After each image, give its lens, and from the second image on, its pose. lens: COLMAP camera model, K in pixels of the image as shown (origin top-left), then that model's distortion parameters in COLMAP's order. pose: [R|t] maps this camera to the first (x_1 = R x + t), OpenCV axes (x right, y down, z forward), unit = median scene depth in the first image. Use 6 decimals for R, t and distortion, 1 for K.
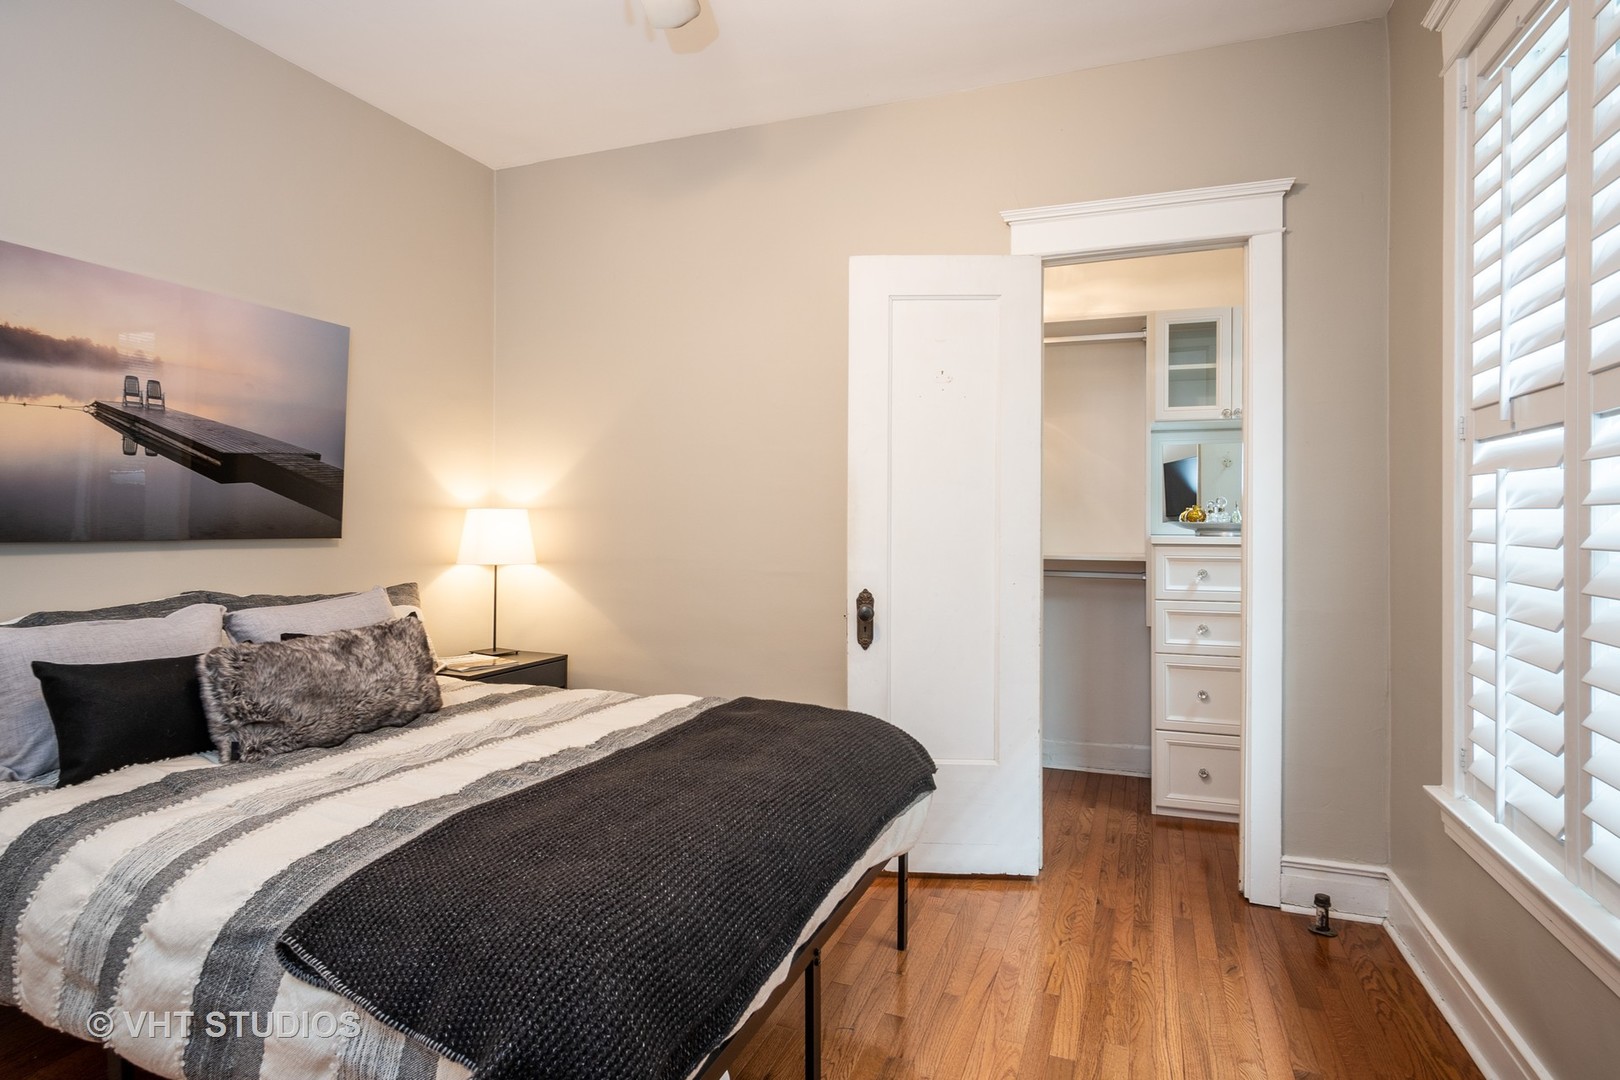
lens RADIAL K [[892.5, 0, 811.0], [0, 892.5, 509.2], [0, 0, 1]] dist [-0.004182, -0.001515]
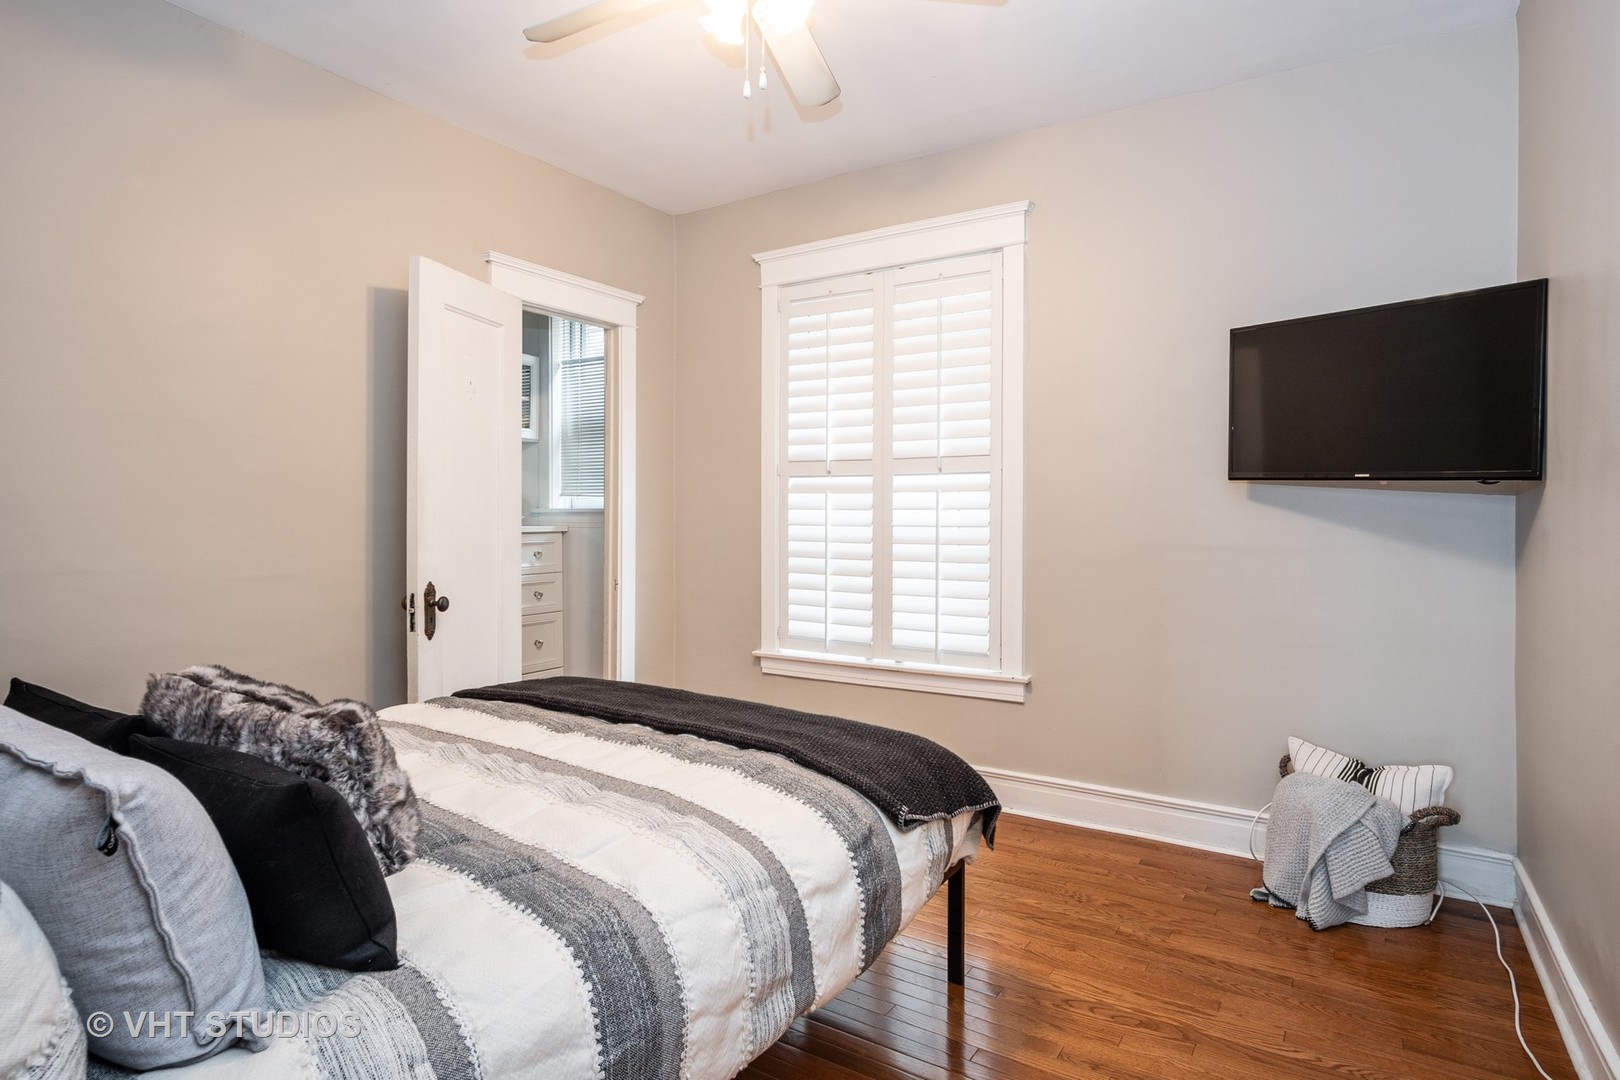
lens RADIAL K [[892.5, 0, 811.0], [0, 892.5, 509.2], [0, 0, 1]] dist [-0.004182, -0.001515]
pose [[0.188998, -0.000478, 0.981977, -1.278734], [-0.012170, 0.999922, 0.002829, -0.004749], [-0.981902, -0.012485, 0.188977, 0.553333]]
